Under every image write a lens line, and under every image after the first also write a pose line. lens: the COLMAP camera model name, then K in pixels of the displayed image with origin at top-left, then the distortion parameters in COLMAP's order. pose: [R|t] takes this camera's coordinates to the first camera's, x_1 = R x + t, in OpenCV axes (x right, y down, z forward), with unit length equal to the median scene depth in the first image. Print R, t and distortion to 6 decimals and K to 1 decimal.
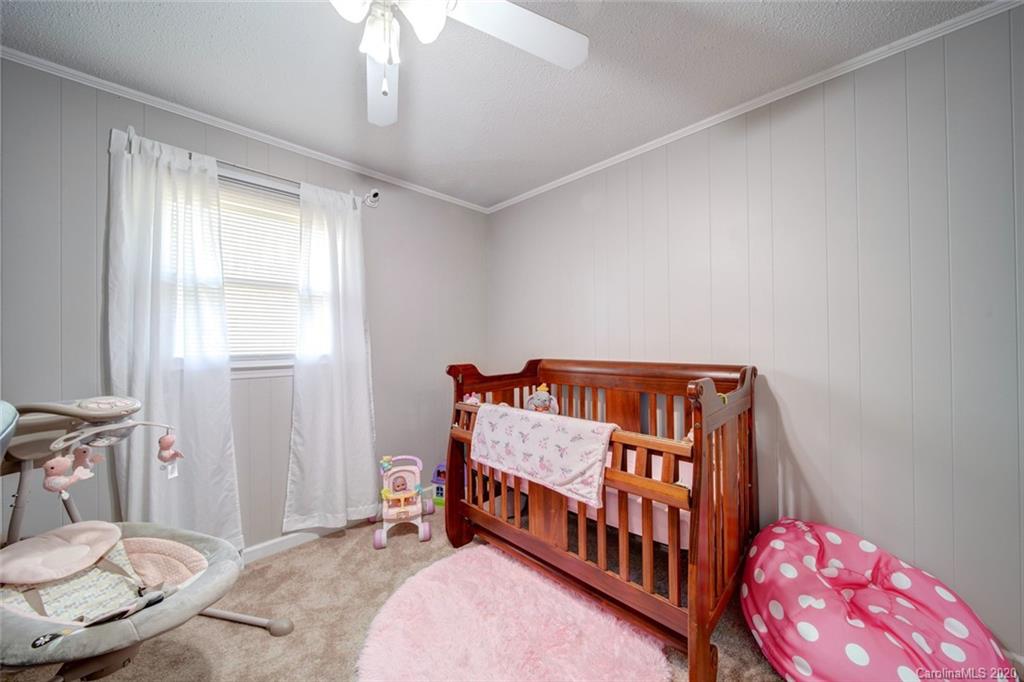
lens RADIAL K [[360.1, 0, 510.5], [0, 360.1, 338.5], [0, 0, 1]] dist [0.001404, -0.001637]
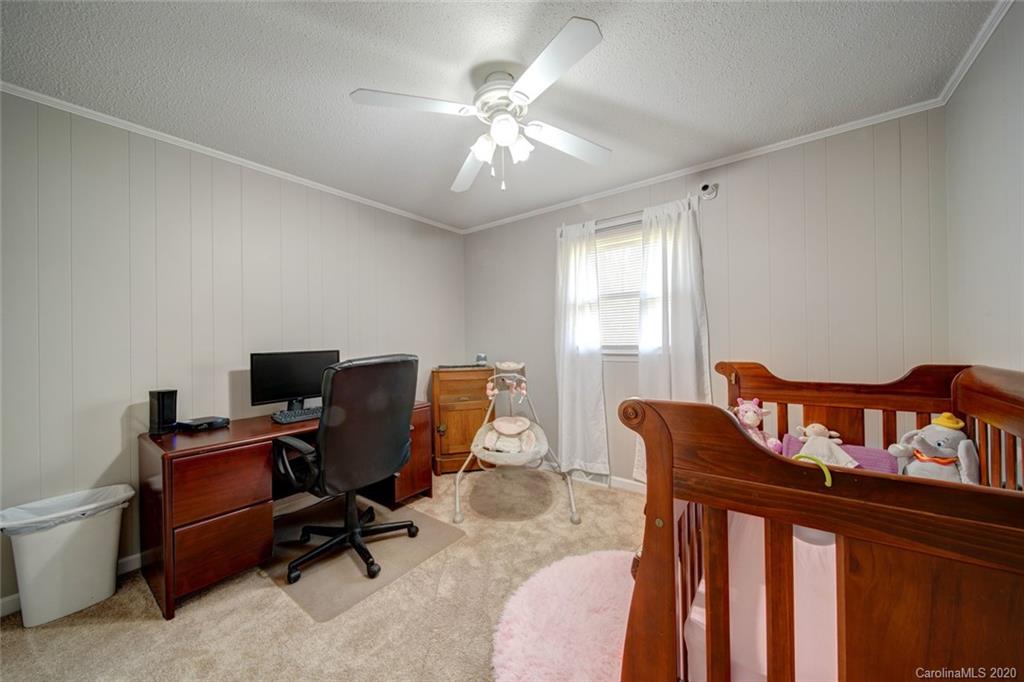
lens RADIAL K [[360.1, 0, 512.2], [0, 360.1, 339.3], [0, 0, 1]] dist [0.001404, -0.001637]
pose [[0.128935, 0.001702, -0.991652, 0.640346], [0.026814, 0.999627, 0.005202, 0.001546], [0.991290, -0.027261, 0.128841, 0.393039]]
